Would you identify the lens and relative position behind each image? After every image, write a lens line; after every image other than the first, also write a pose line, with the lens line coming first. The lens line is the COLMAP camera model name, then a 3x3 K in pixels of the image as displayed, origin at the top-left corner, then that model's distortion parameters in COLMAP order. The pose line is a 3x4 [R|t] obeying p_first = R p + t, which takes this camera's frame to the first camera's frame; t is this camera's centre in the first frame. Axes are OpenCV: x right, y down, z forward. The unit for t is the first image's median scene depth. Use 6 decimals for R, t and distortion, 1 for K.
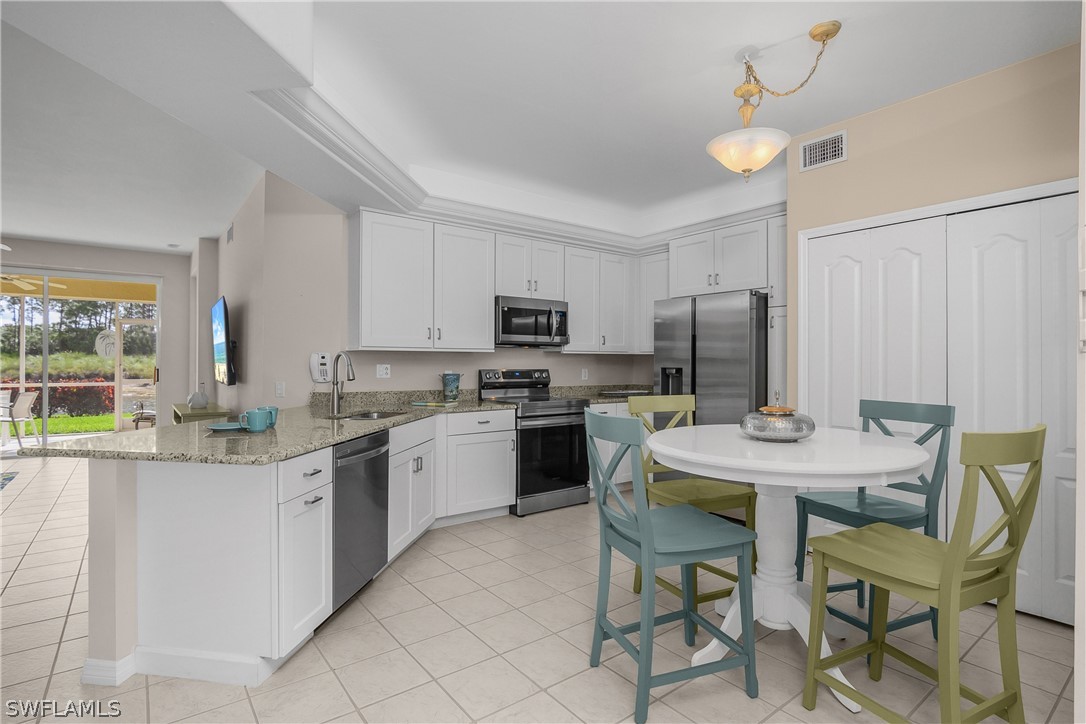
lens RADIAL K [[531.3, 0, 538.0], [0, 531.3, 364.1], [0, 0, 1]] dist [-0.022759, 0.002283]
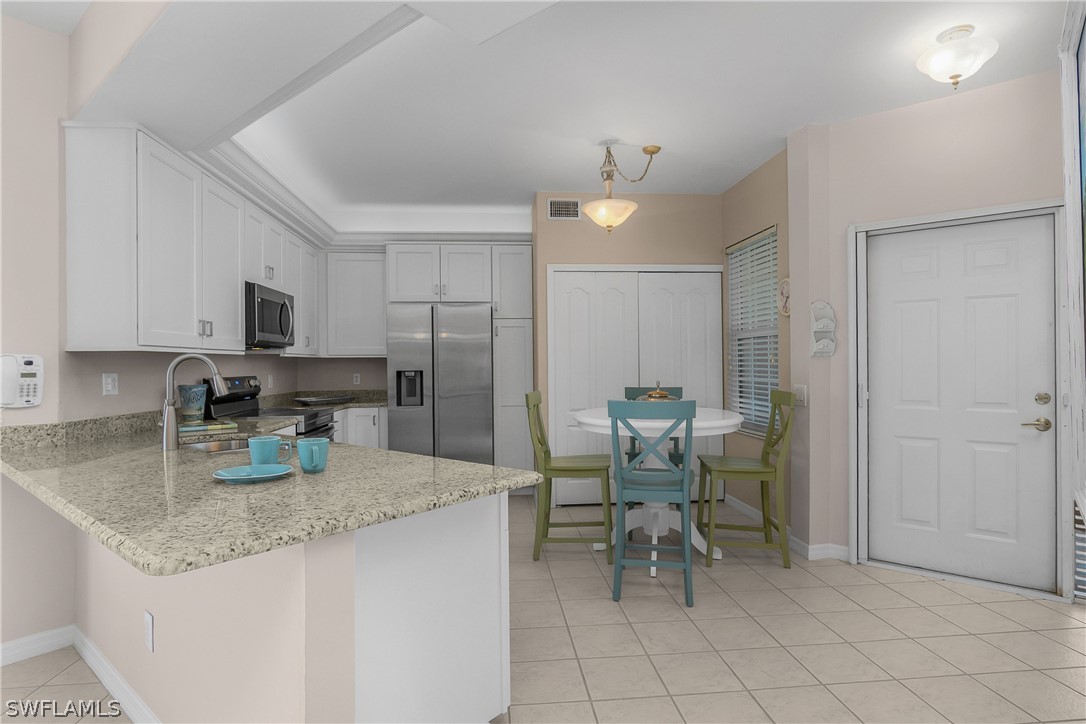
lens RADIAL K [[583.0, 0, 536.4], [0, 583.0, 361.8], [0, 0, 1]] dist [-0.001985, 0.001017]
pose [[0.535148, -0.006237, 0.844736, -0.518983], [0.014097, 0.999899, -0.001548, -0.004383], [-0.844641, 0.012736, 0.535182, 0.172389]]
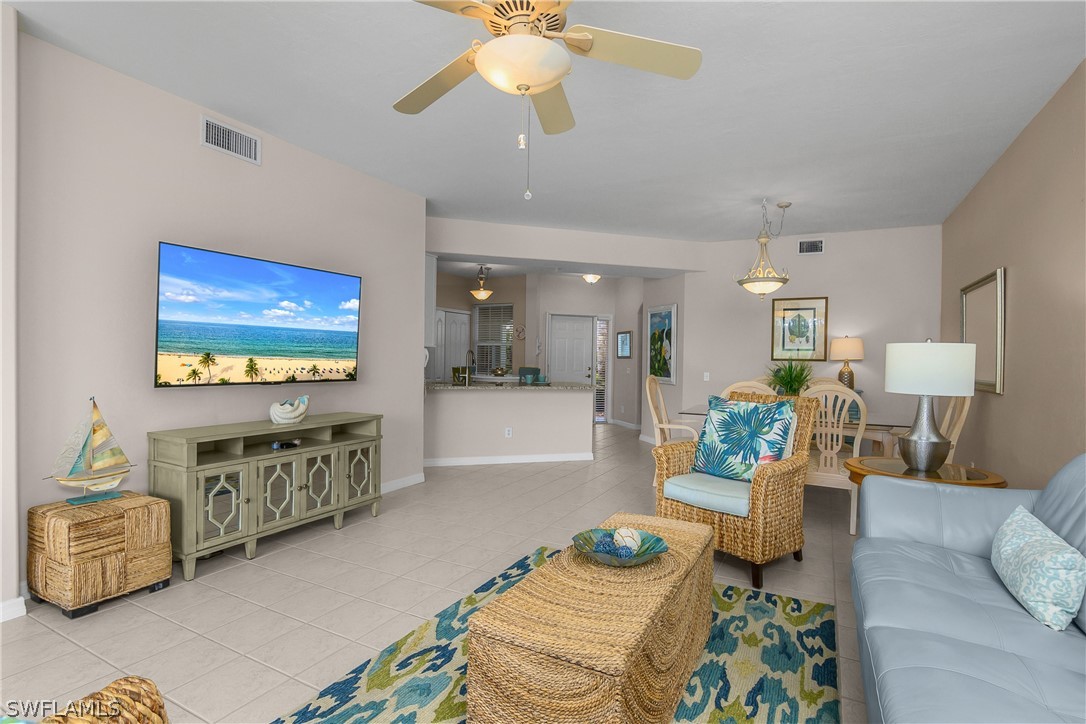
lens RADIAL K [[539.3, 0, 540.3], [0, 539.3, 366.3], [0, 0, 1]] dist [-0.001608, 0.000016]
pose [[-0.415510, -0.023264, 0.909291, -1.485261], [-0.015553, 0.999708, 0.018470, -0.003048], [-0.909455, -0.006467, -0.415751, 1.065052]]
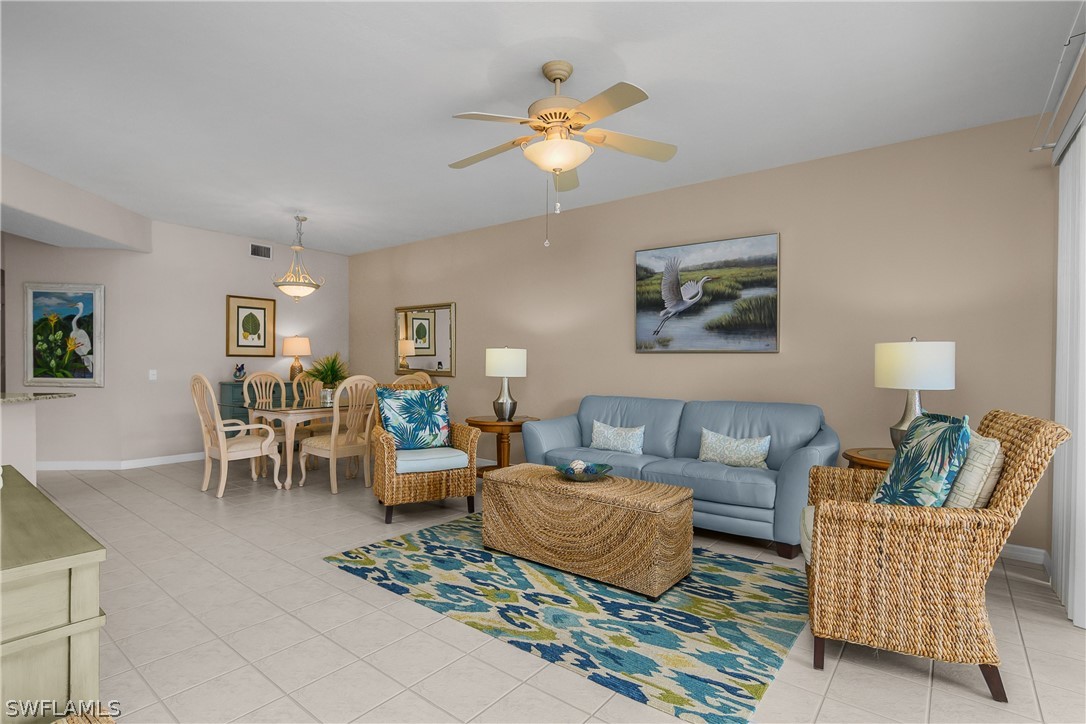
lens RADIAL K [[531.3, 0, 538.0], [0, 531.3, 364.1], [0, 0, 1]] dist [-0.022759, 0.002283]
pose [[-0.969962, -0.010891, -0.243014, -0.953506], [-0.013104, 0.999886, 0.007490, -0.001600], [0.242905, 0.010450, -0.969994, 1.454392]]
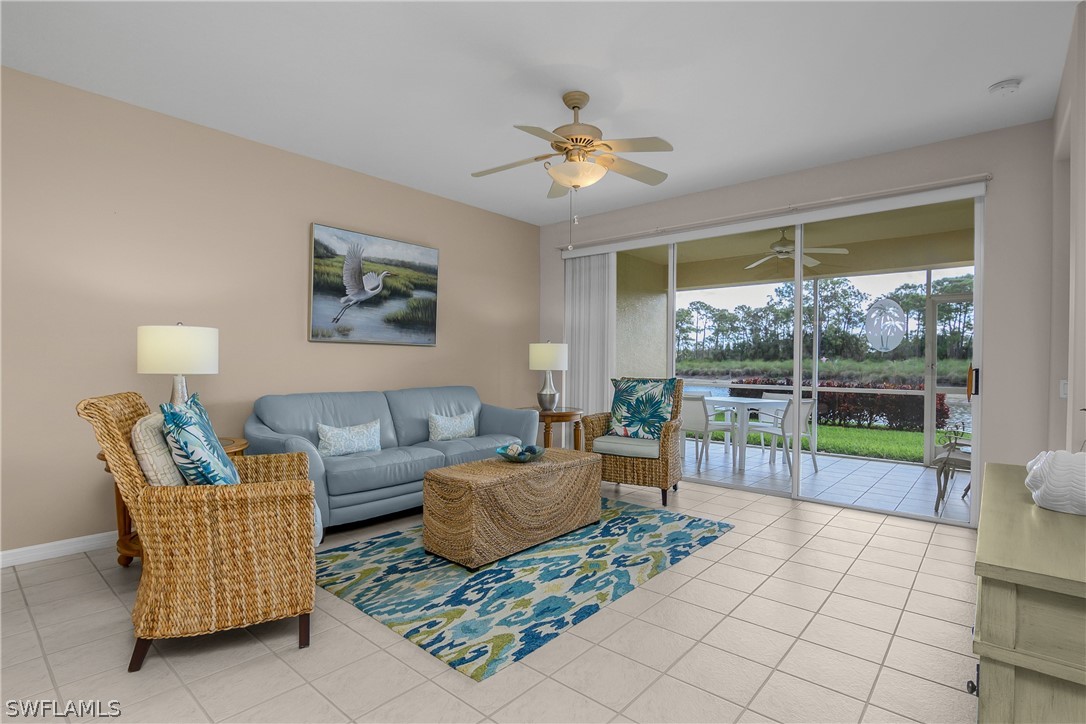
lens RADIAL K [[531.3, 0, 538.0], [0, 531.3, 364.1], [0, 0, 1]] dist [-0.022759, 0.002283]
pose [[0.197583, 0.001490, -0.980285, -0.478537], [-0.012350, 0.999923, -0.000969, 0.014662], [0.980208, 0.012298, 0.197587, 0.736342]]
